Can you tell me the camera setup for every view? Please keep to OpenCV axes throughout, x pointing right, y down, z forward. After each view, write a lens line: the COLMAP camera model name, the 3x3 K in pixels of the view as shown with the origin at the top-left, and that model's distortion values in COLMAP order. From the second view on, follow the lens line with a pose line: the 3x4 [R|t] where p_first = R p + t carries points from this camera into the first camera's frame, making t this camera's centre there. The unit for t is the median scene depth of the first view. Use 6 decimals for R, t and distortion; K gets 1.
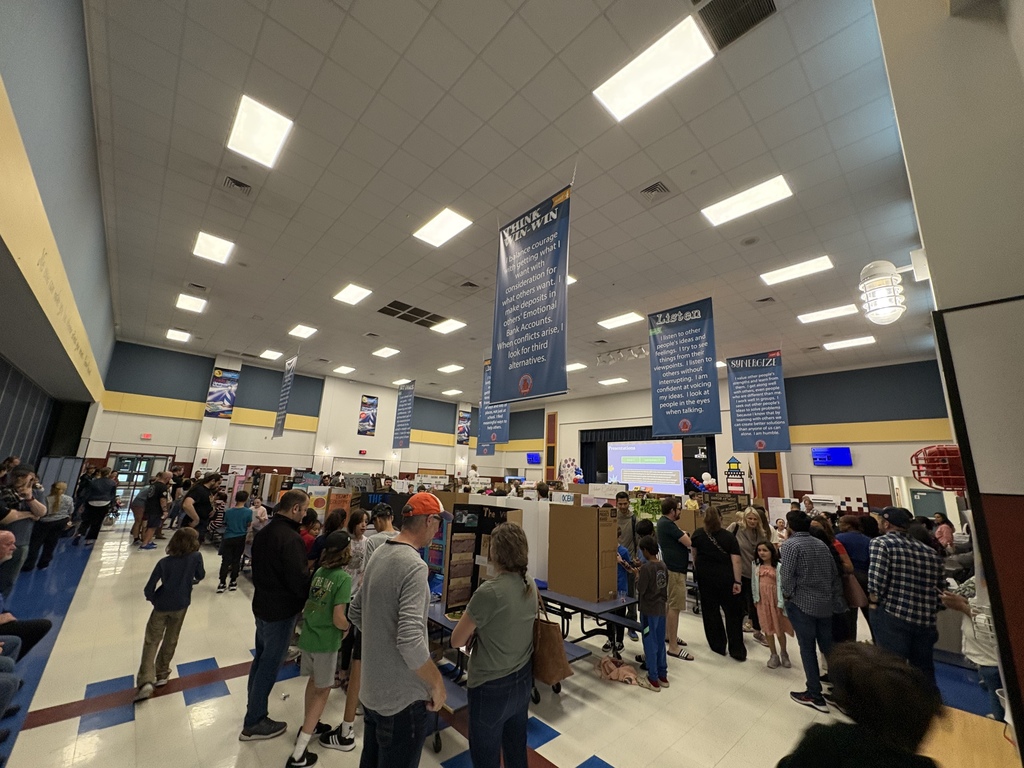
lens RADIAL K [[406.7, 0, 510.3], [0, 406.7, 381.3], [0, 0, 1]] dist [0.001104, 0.000030]
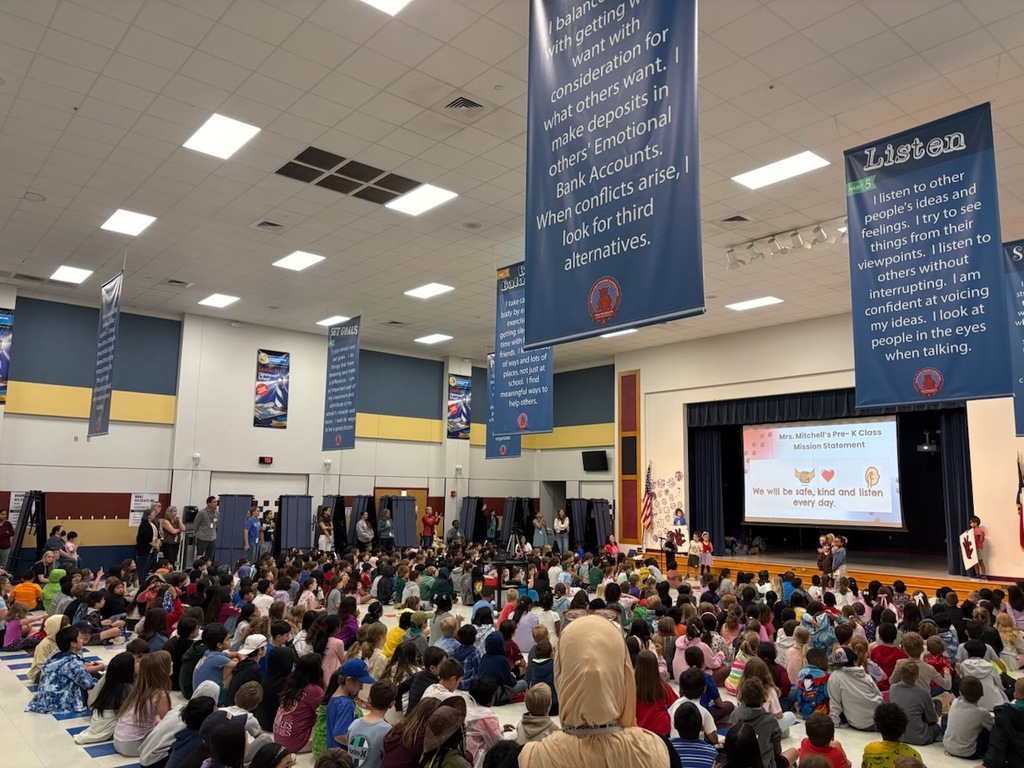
lens RADIAL K [[773.5, 0, 519.2], [0, 773.5, 388.0], [0, 0, 1]] dist [0.035767, -0.033858]
pose [[0.998983, -0.035134, -0.028246, -0.014339], [0.037526, 0.995310, 0.089156, 0.009563], [0.024981, -0.090126, 0.995617, 0.045335]]
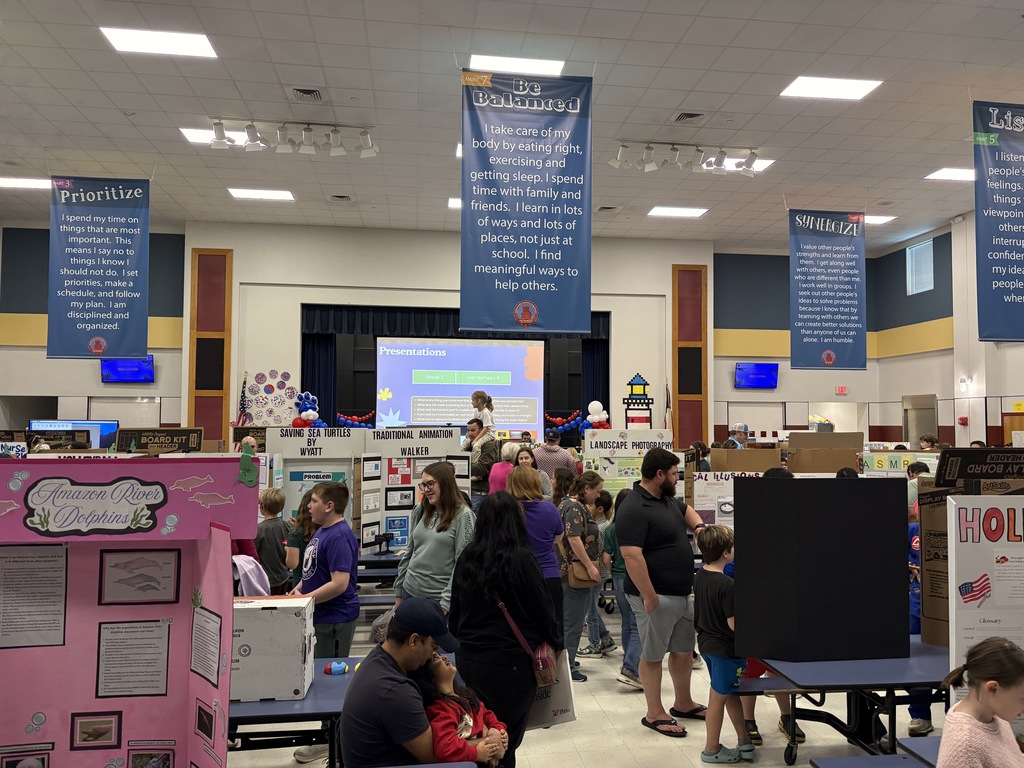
lens RADIAL K [[773.5, 0, 509.7], [0, 773.5, 378.0], [0, 0, 1]] dist [0.035767, -0.033858]
pose [[0.574541, 0.006757, 0.818448, -0.521580], [-0.167114, 0.979869, 0.109222, 0.108996], [-0.801234, -0.199527, 0.564104, 0.561786]]
